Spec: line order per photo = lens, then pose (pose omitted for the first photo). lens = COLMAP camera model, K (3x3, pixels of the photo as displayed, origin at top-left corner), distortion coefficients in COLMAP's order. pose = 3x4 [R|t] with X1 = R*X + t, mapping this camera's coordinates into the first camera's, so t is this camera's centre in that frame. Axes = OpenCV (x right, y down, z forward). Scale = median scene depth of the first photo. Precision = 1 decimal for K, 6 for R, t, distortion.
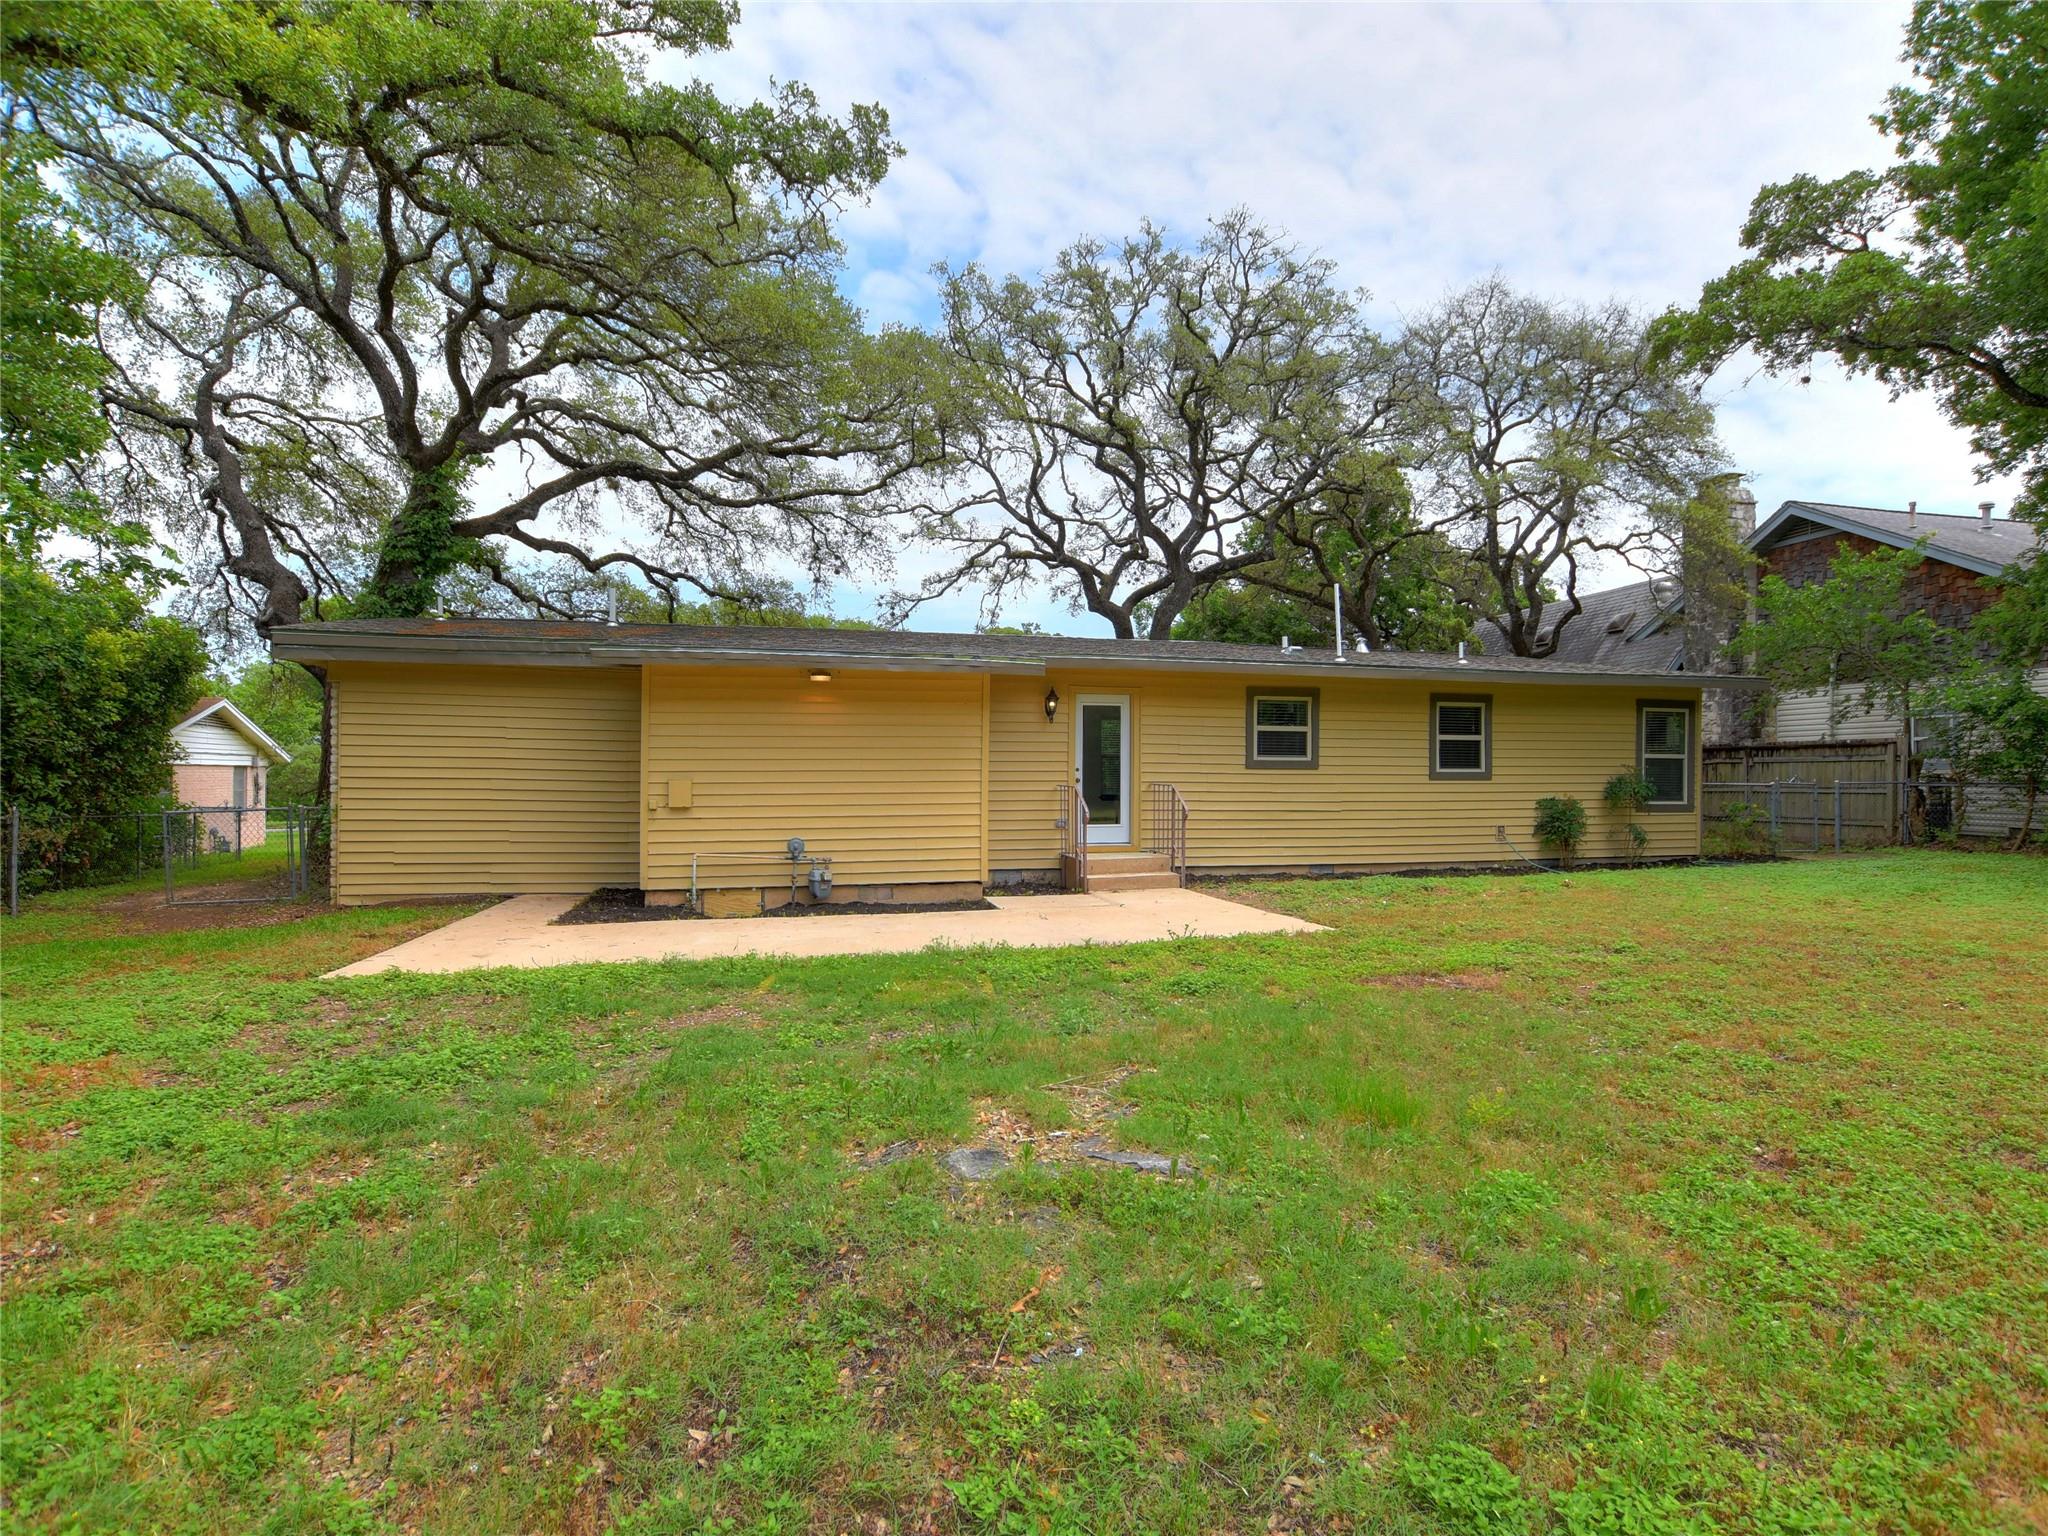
lens RADIAL K [[1039.9, 0, 1031.8], [0, 1039.9, 766.1], [0, 0, 1]] dist [-0.005245, -0.000332]
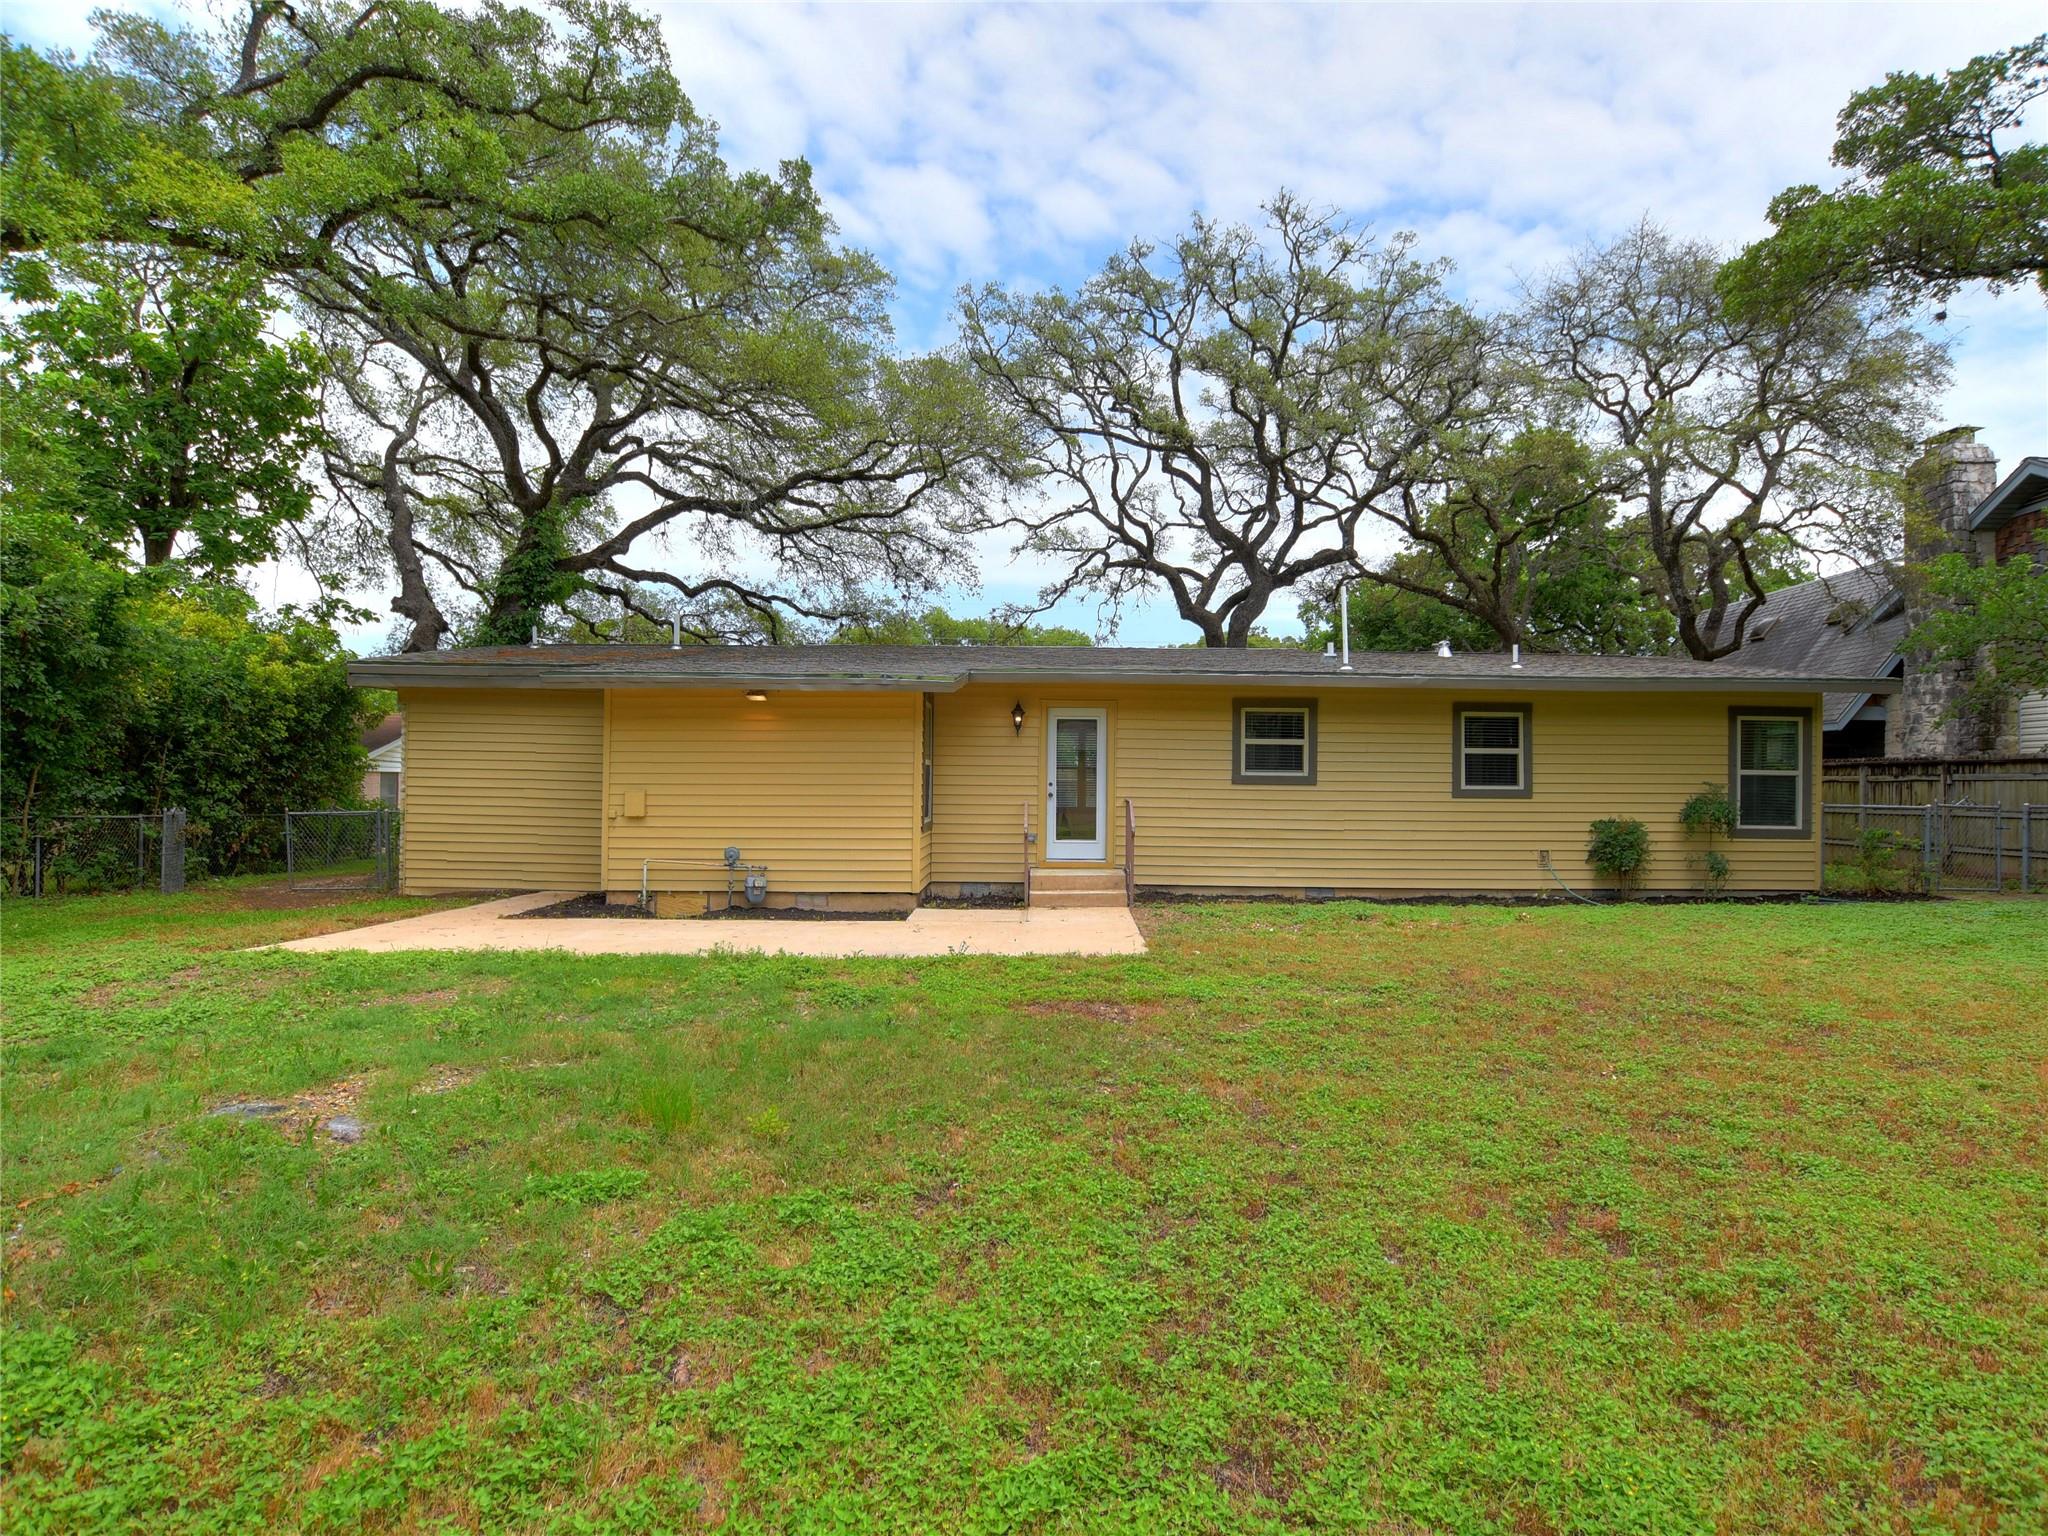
lens RADIAL K [[1069.0, 0, 1024.0], [0, 1069.0, 768.0], [0, 0, 1]] dist [0.004235, 0.000098]
pose [[0.969851, 0.004174, -0.243661, 0.229541], [-0.005718, 0.999968, -0.005628, -0.005098], [0.243630, 0.006851, 0.969844, -0.001012]]
